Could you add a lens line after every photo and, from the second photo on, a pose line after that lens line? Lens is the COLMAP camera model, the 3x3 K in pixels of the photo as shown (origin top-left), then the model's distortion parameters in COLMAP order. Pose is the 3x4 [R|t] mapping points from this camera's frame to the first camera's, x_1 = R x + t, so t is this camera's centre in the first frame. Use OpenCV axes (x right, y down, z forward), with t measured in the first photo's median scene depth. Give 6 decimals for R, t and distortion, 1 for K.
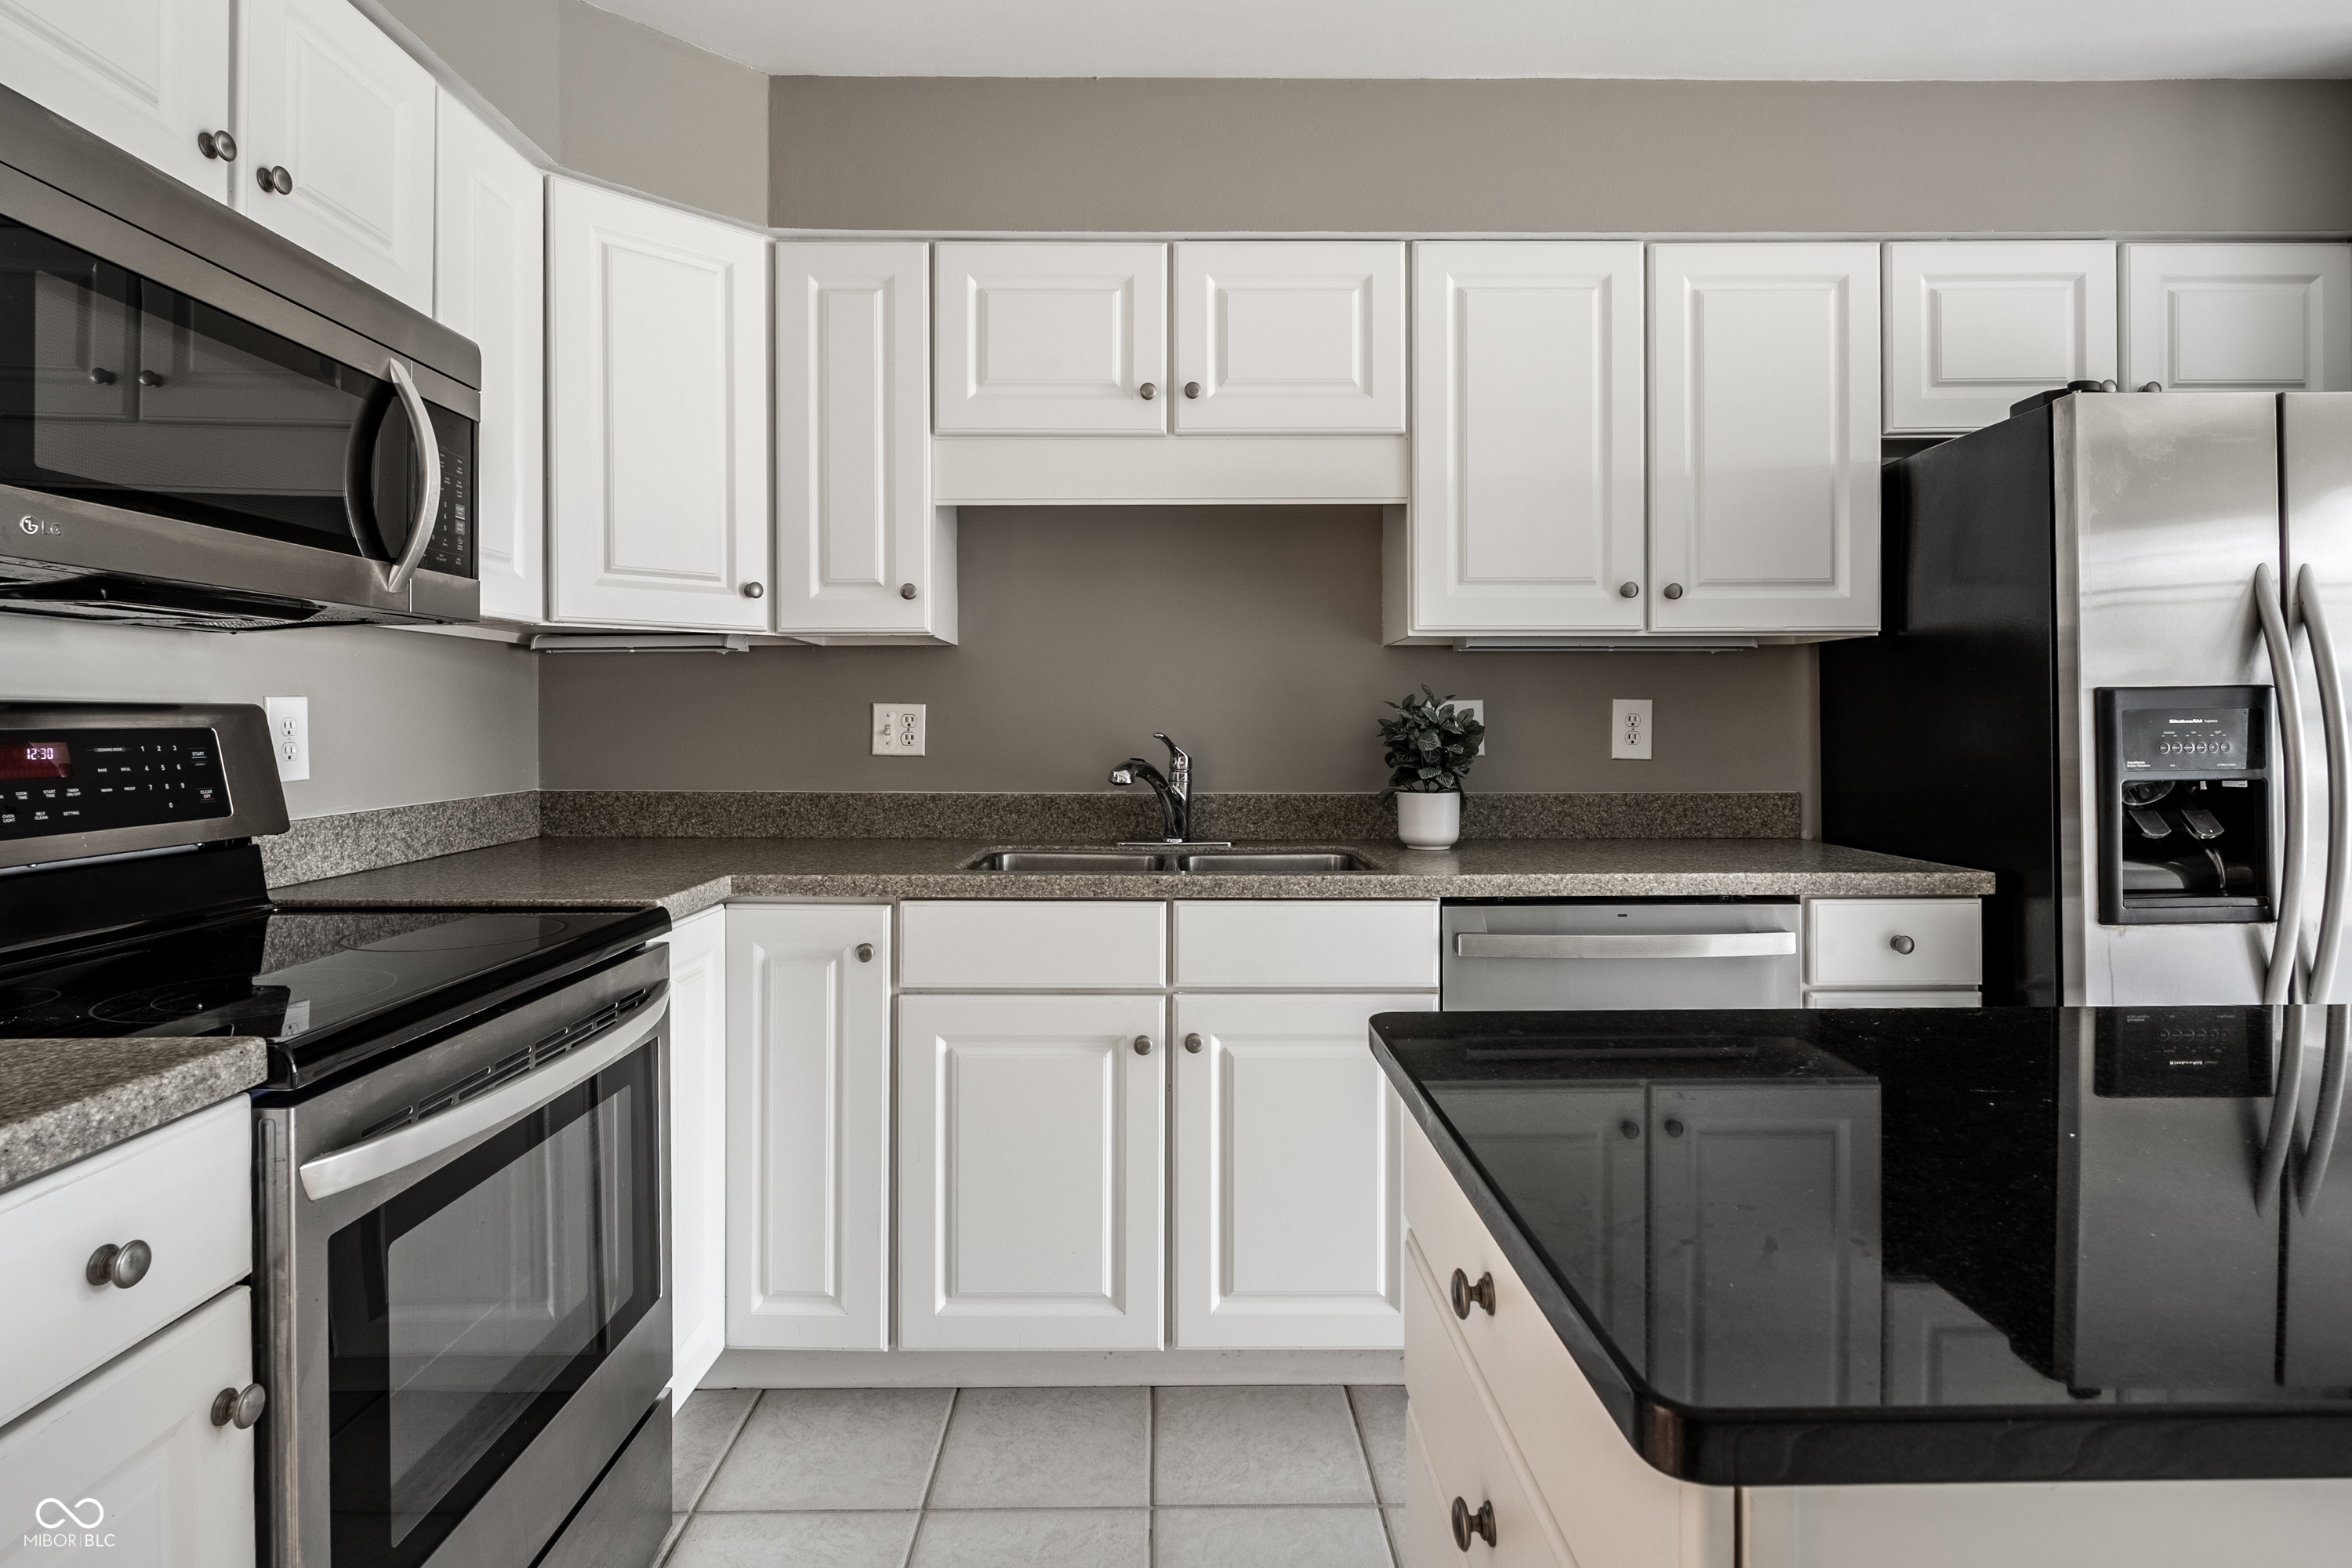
lens RADIAL K [[1210.4, 0, 1179.6], [0, 1210.4, 733.0], [0, 0, 1]] dist [-0.019129, 0.009774]
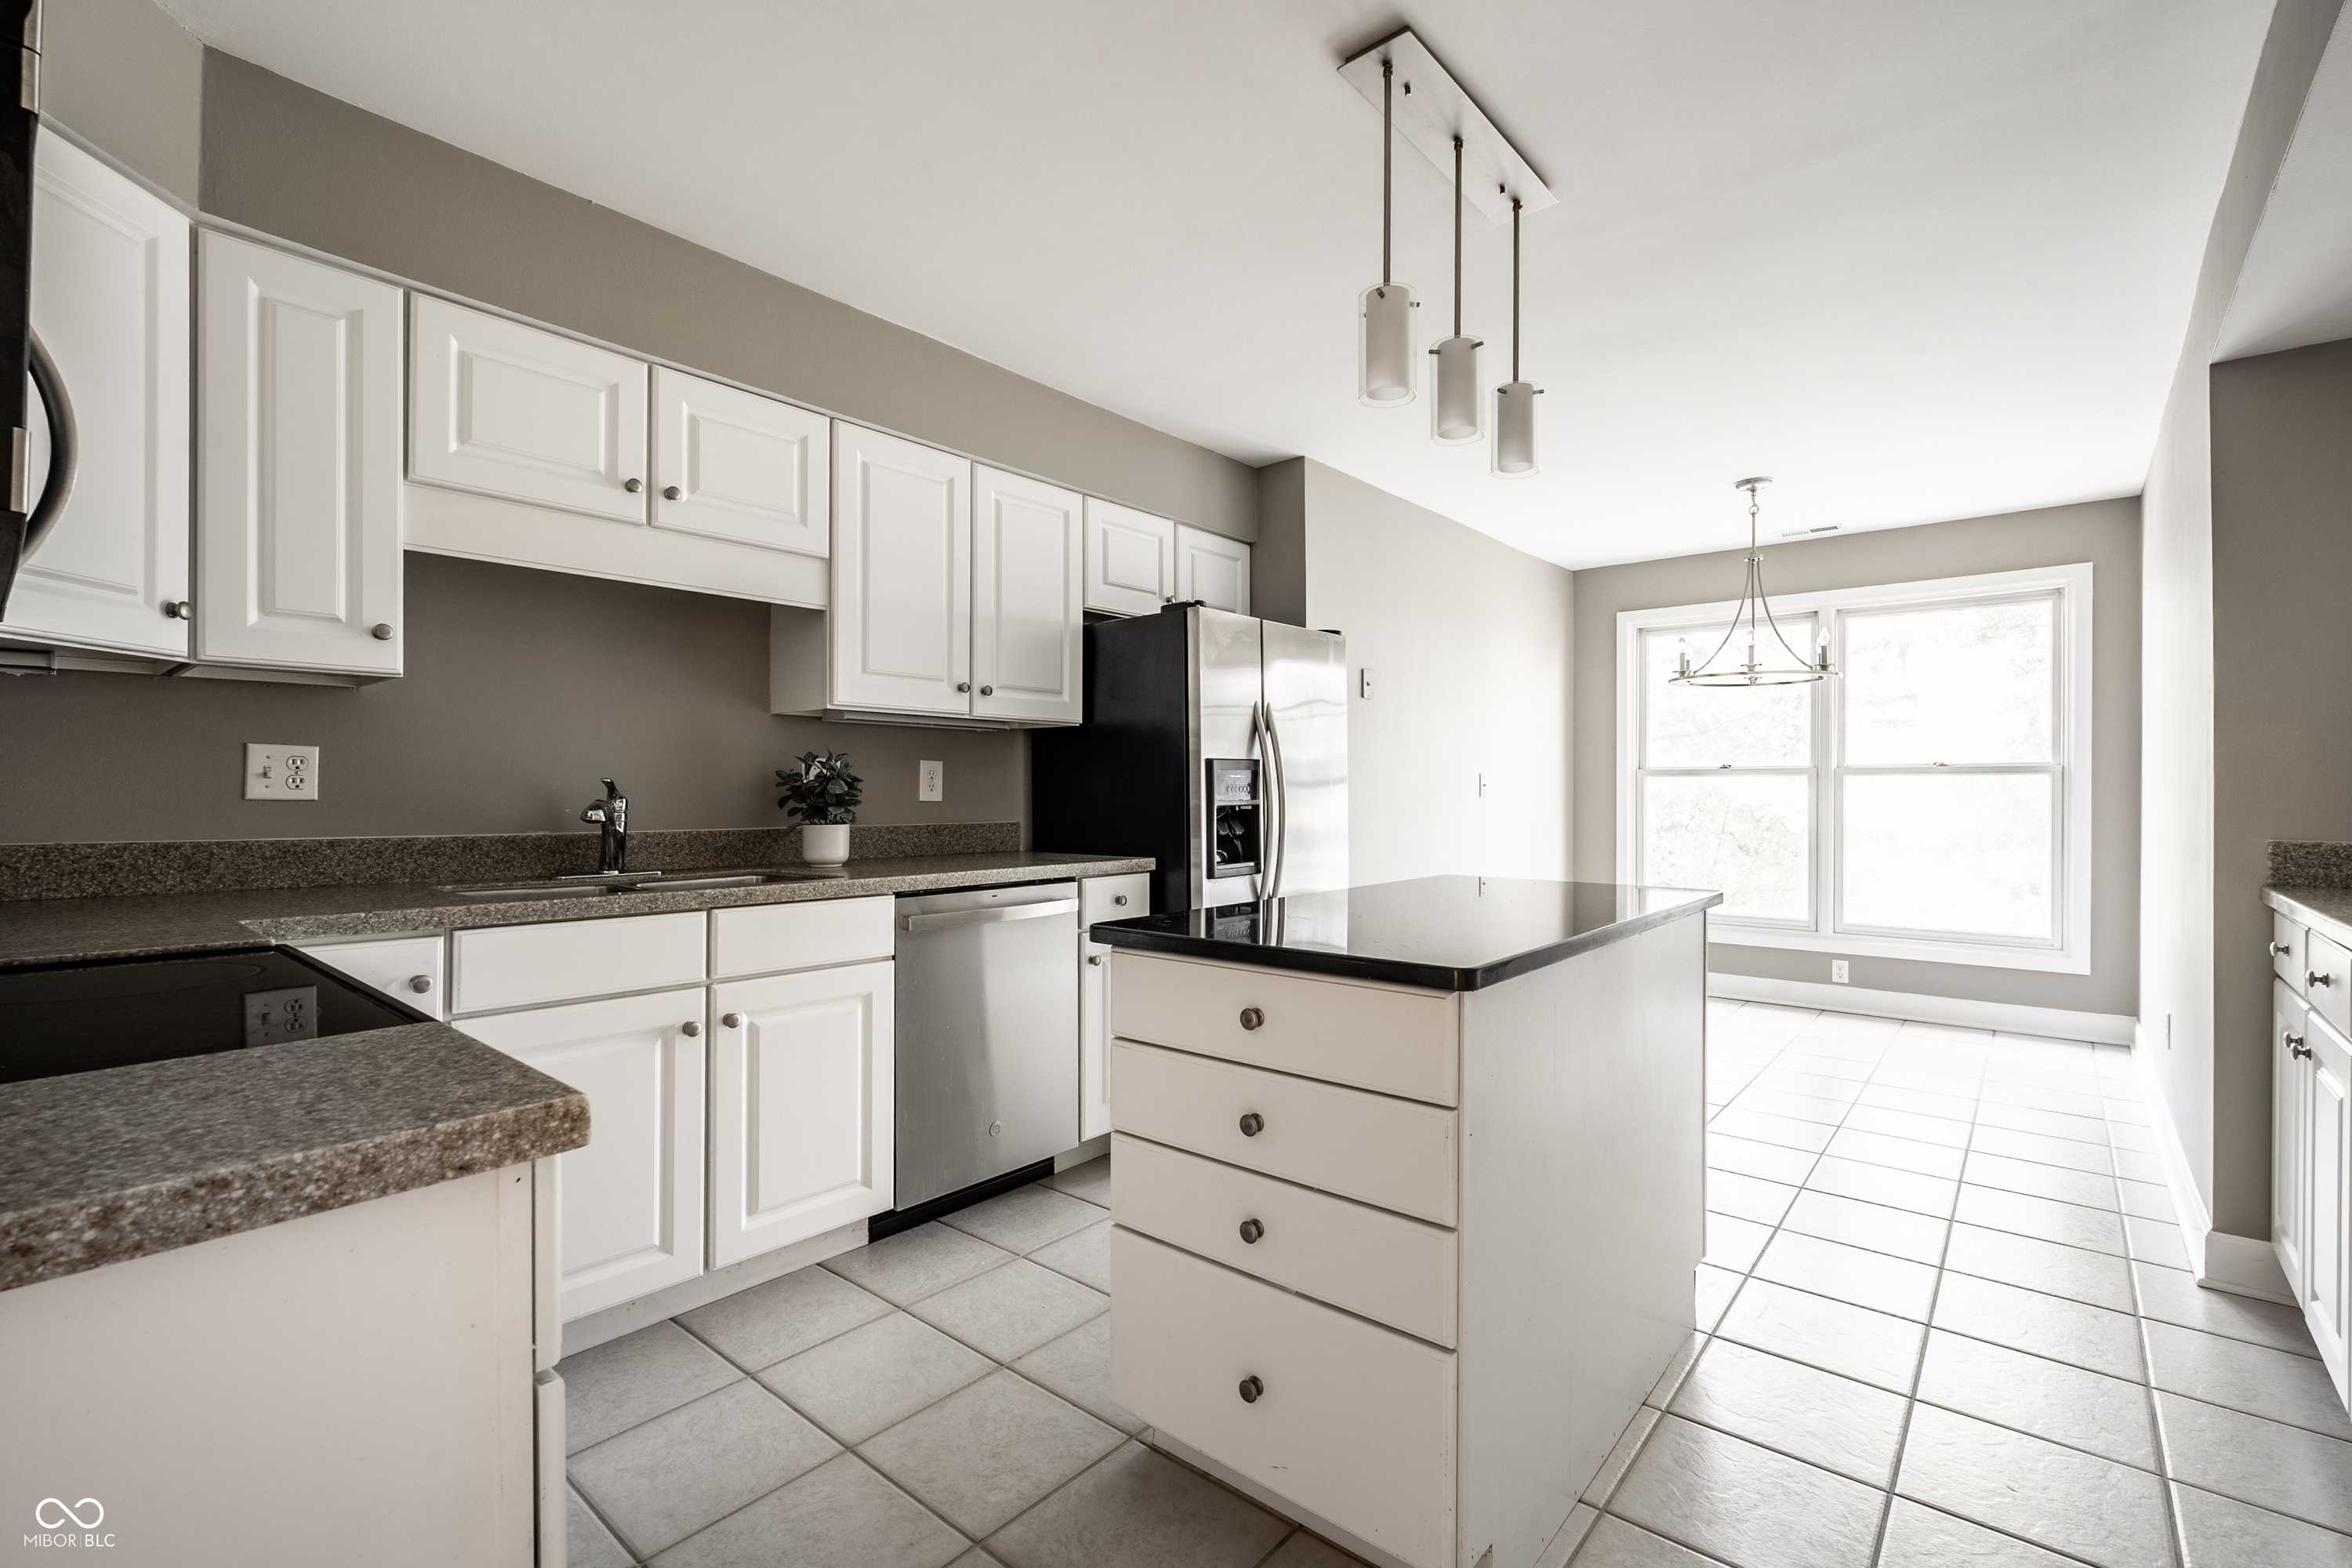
lens RADIAL K [[1016.5, 0, 1180.2], [0, 1016.5, 798.3], [0, 0, 1]] dist [-0.001882, -0.004903]
pose [[0.655640, -0.001794, 0.755071, -0.419674], [0.002395, 0.999997, 0.000296, 0.021482], [-0.755070, 0.001614, 0.655643, -0.045757]]
